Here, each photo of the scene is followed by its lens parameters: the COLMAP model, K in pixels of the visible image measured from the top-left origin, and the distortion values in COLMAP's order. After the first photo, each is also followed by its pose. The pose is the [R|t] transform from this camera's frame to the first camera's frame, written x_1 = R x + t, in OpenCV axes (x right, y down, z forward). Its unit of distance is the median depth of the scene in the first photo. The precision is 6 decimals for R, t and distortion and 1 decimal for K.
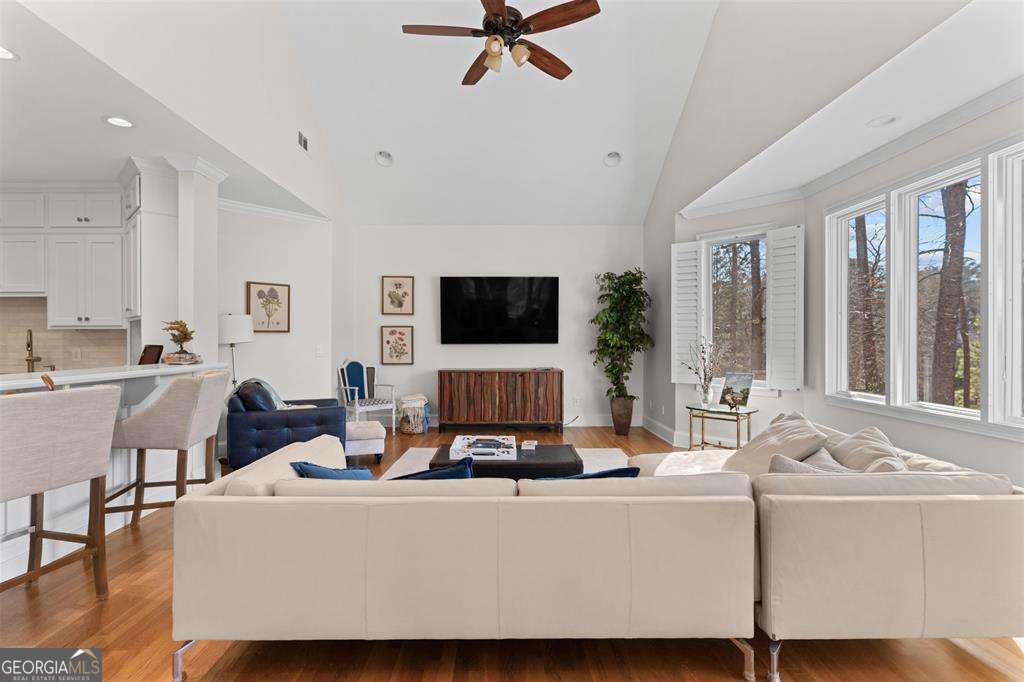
lens RADIAL K [[490.1, 0, 512.0], [0, 490.1, 341.0], [0, 0, 1]] dist [0.000261, 0.000074]
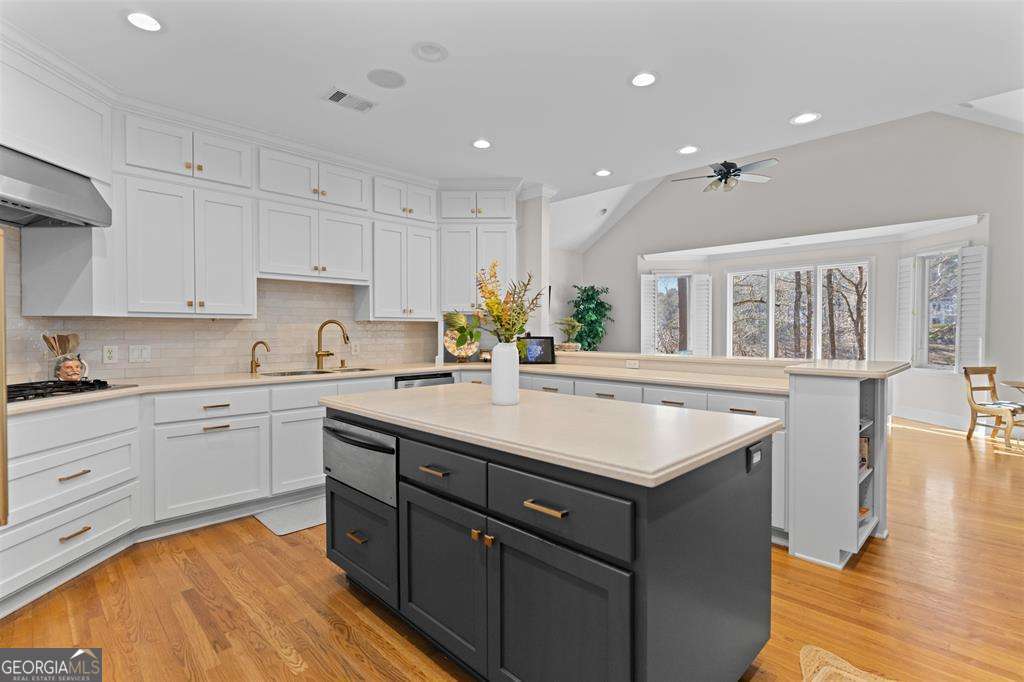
lens RADIAL K [[490.1, 0, 512.0], [0, 490.1, 341.0], [0, 0, 1]] dist [0.000261, 0.000074]
pose [[0.716283, -0.011526, 0.697714, -1.322400], [-0.001961, 0.999826, 0.018531, -0.002479], [-0.697807, -0.014642, 0.716136, 0.130195]]
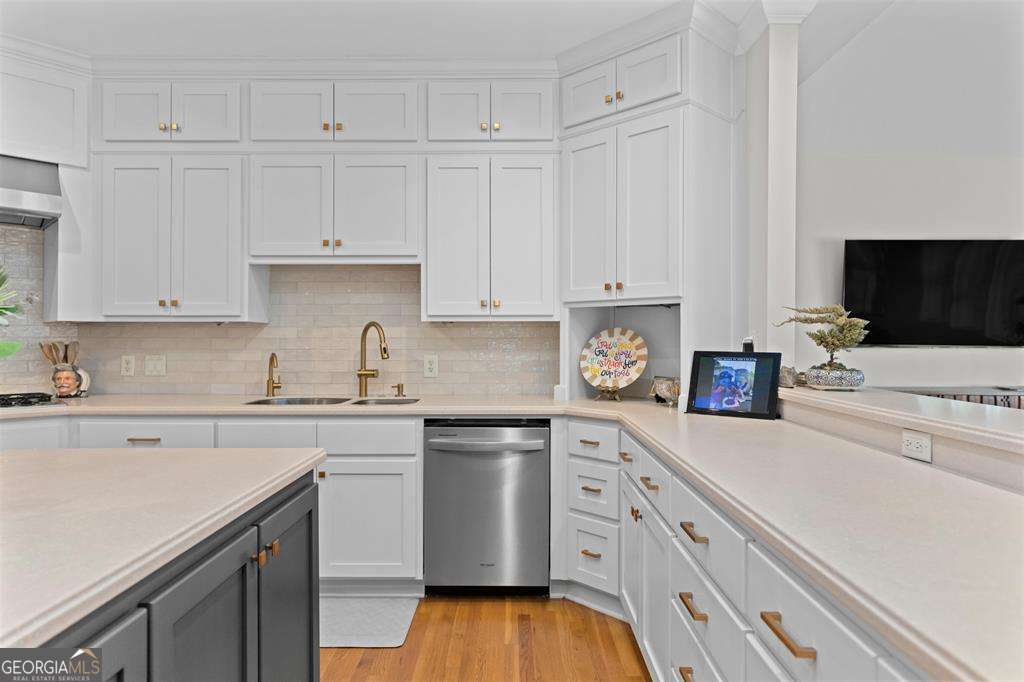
lens RADIAL K [[737.7, 0, 510.5], [0, 737.7, 333.9], [0, 0, 1]] dist [0.003778, -0.000531]
pose [[0.999518, 0.003516, -0.030840, -0.769646], [-0.003690, 0.999978, -0.005592, -0.004776], [0.030819, 0.005703, 0.999509, 0.142802]]
